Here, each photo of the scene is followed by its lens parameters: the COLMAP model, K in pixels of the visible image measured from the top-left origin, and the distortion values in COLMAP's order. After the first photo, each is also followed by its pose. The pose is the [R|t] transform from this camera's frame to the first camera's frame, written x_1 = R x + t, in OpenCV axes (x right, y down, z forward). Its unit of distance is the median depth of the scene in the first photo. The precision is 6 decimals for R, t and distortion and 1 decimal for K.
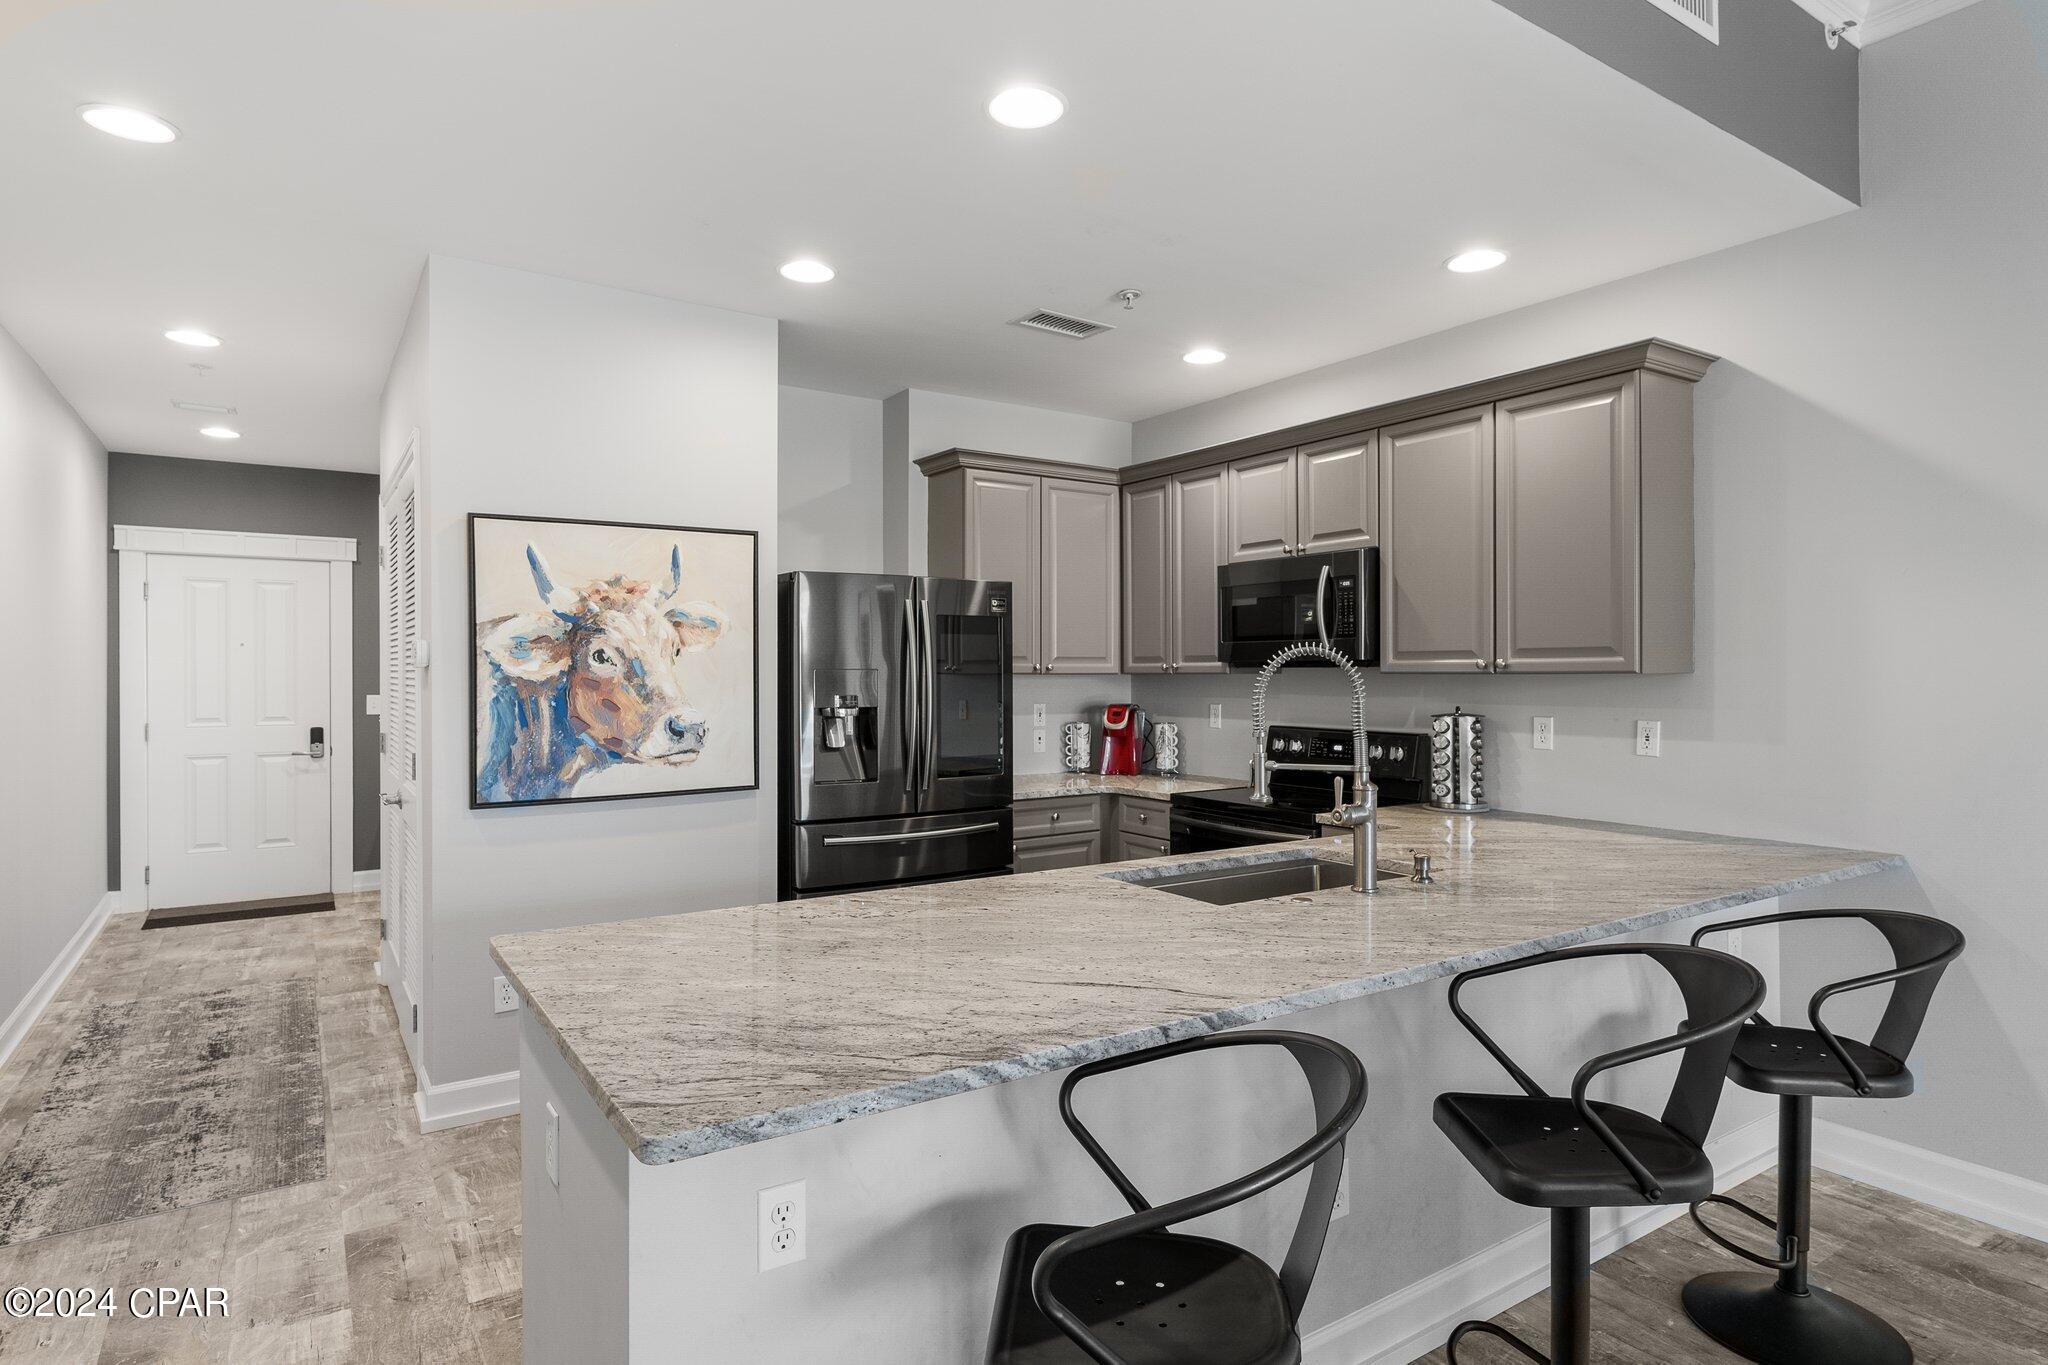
lens RADIAL K [[1129.5, 0, 1022.9], [0, 1129.5, 680.1], [0, 0, 1]] dist [0.002961, -0.000107]
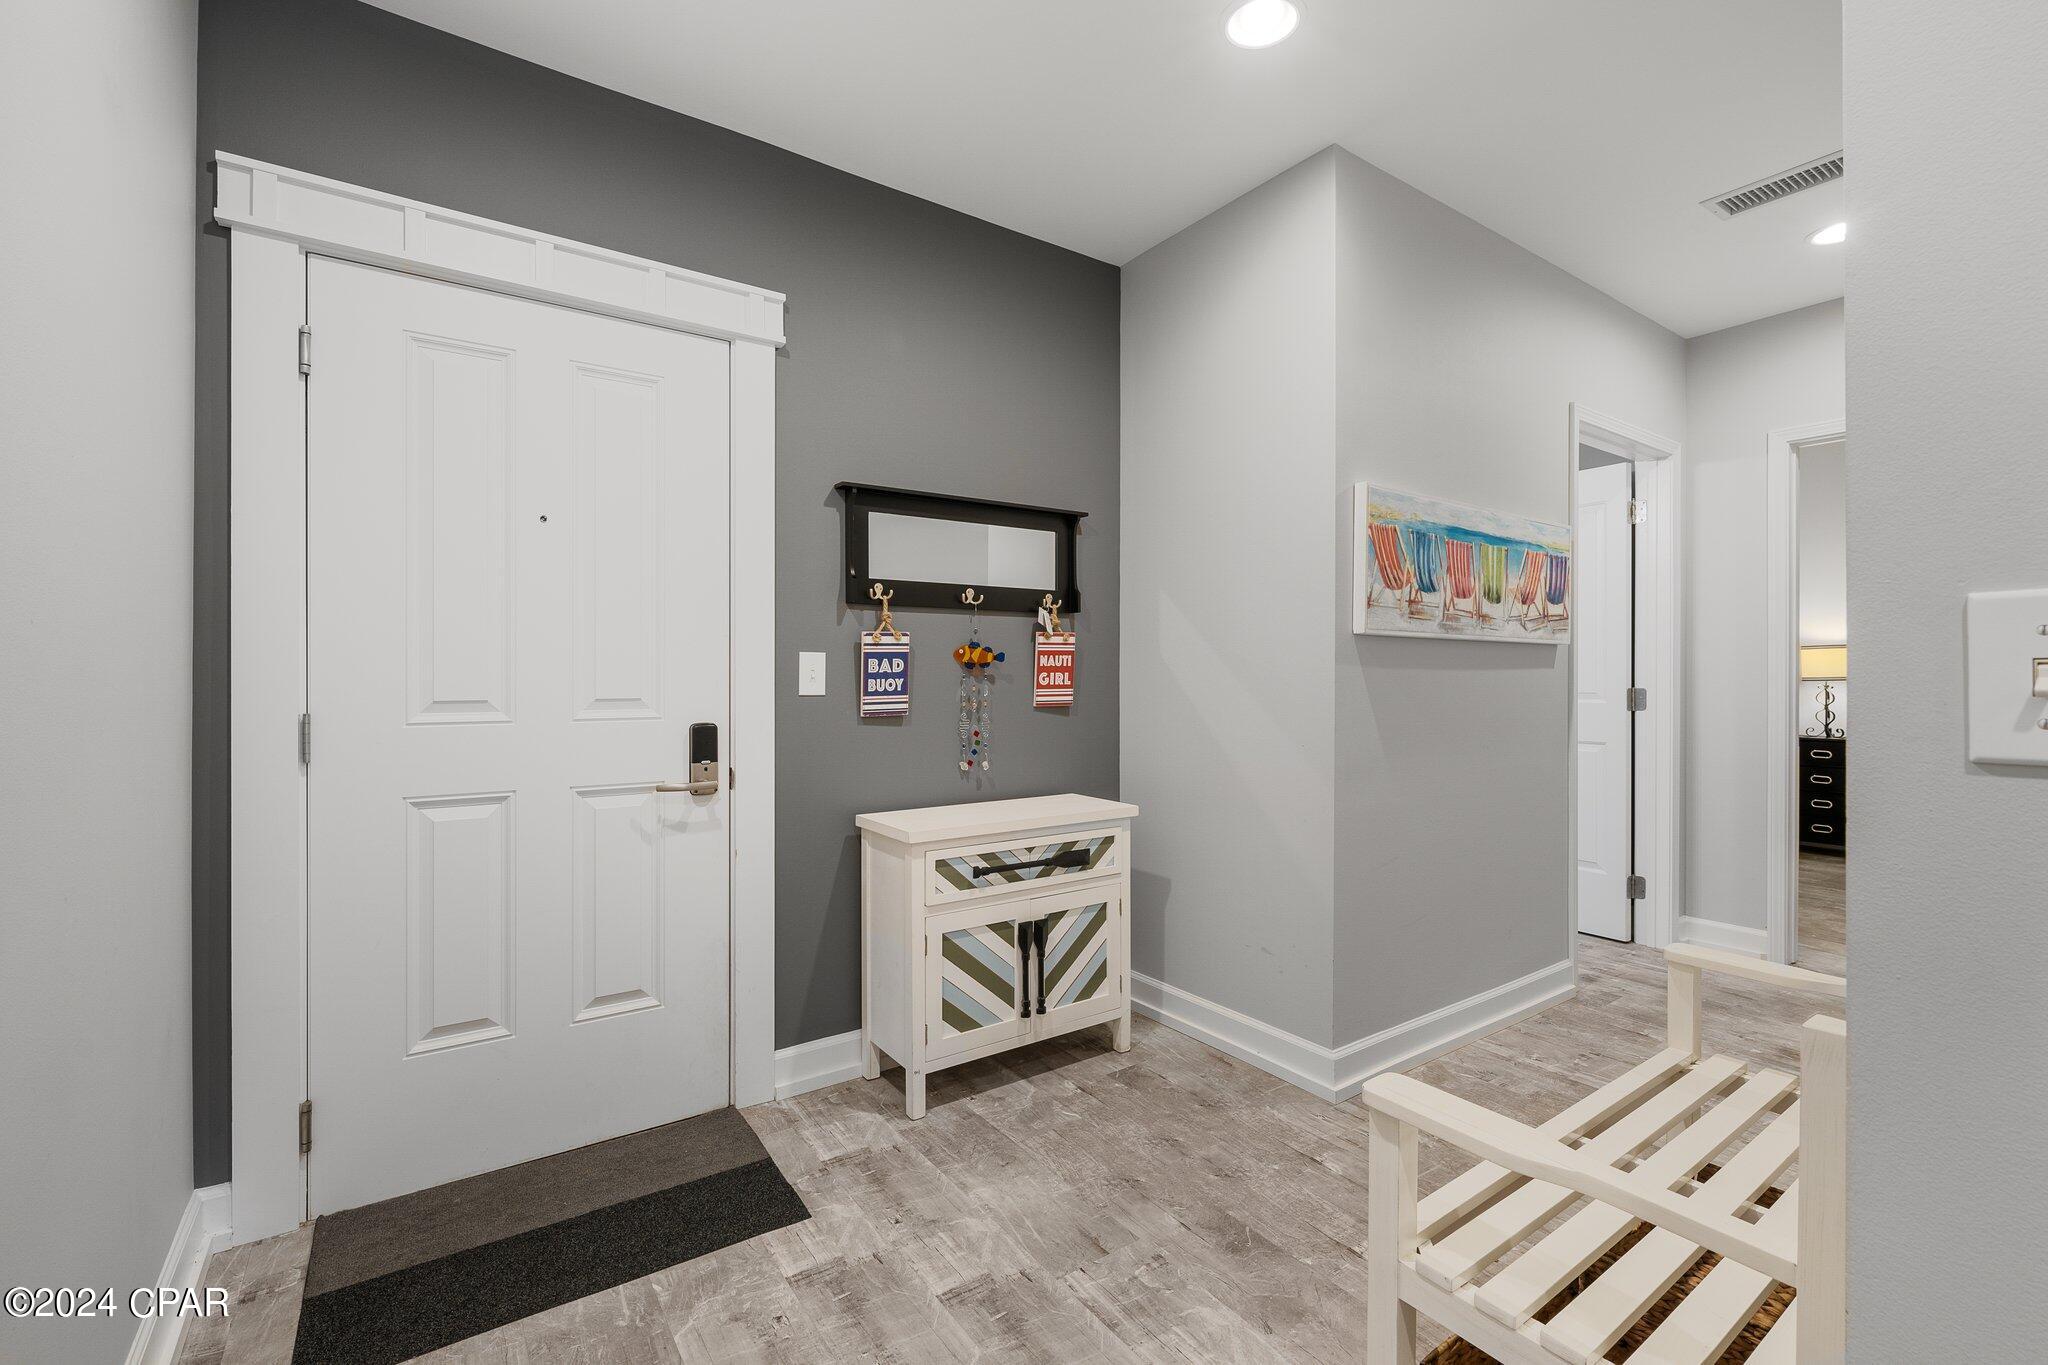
lens RADIAL K [[921.3, 0, 1021.7], [0, 921.3, 677.5], [0, 0, 1]] dist [-0.001833, -0.000109]
pose [[0.998952, 0.007458, 0.045162, -0.555036], [-0.007660, 0.999961, 0.004302, 0.023218], [-0.045128, -0.004643, 0.998970, 0.690411]]
